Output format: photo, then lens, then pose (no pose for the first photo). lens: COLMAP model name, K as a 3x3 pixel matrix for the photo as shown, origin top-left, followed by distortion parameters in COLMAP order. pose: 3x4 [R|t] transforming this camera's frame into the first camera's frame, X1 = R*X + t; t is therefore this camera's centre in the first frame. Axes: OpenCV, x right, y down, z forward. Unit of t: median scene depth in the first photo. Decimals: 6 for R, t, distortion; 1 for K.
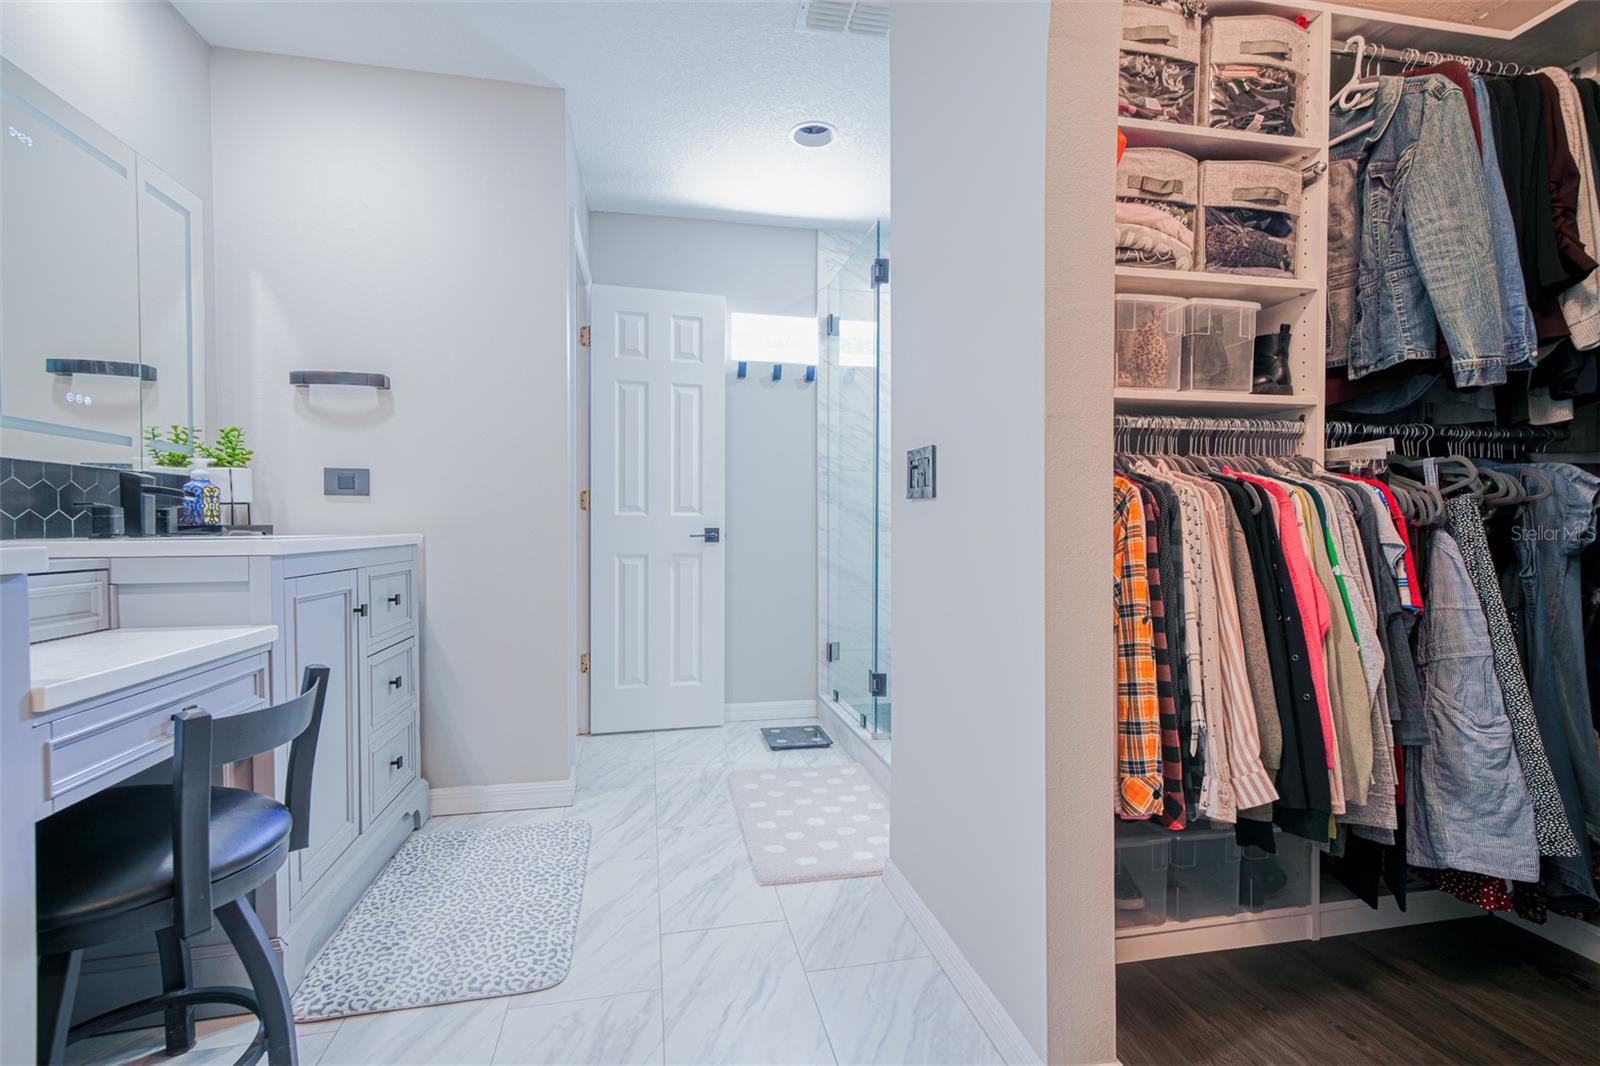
lens RADIAL K [[717.9, 0, 798.4], [0, 717.9, 530.7], [0, 0, 1]] dist [0.001385, 0.000558]
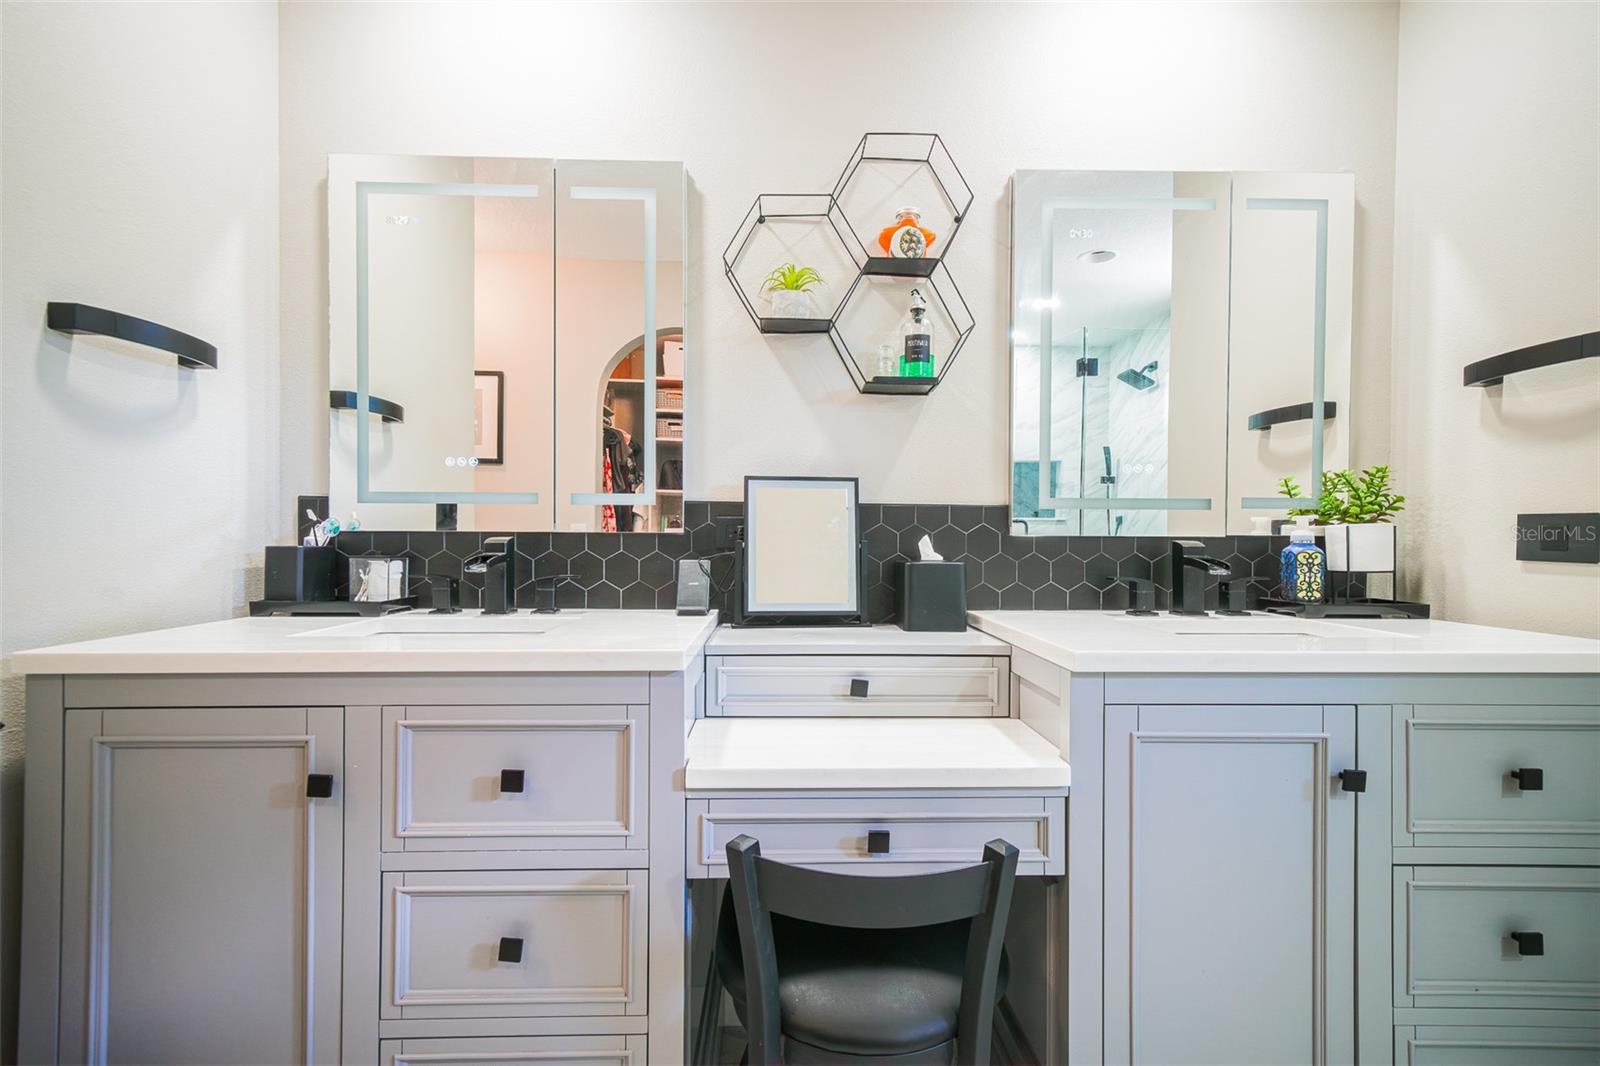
lens RADIAL K [[717.9, 0, 797.3], [0, 717.9, 539.1], [0, 0, 1]] dist [0.001385, 0.000558]
pose [[-0.175922, 0.003588, -0.984398, 0.029678], [-0.011663, 0.999916, 0.005729, -0.061998], [0.984335, 0.012489, -0.175865, 0.509318]]
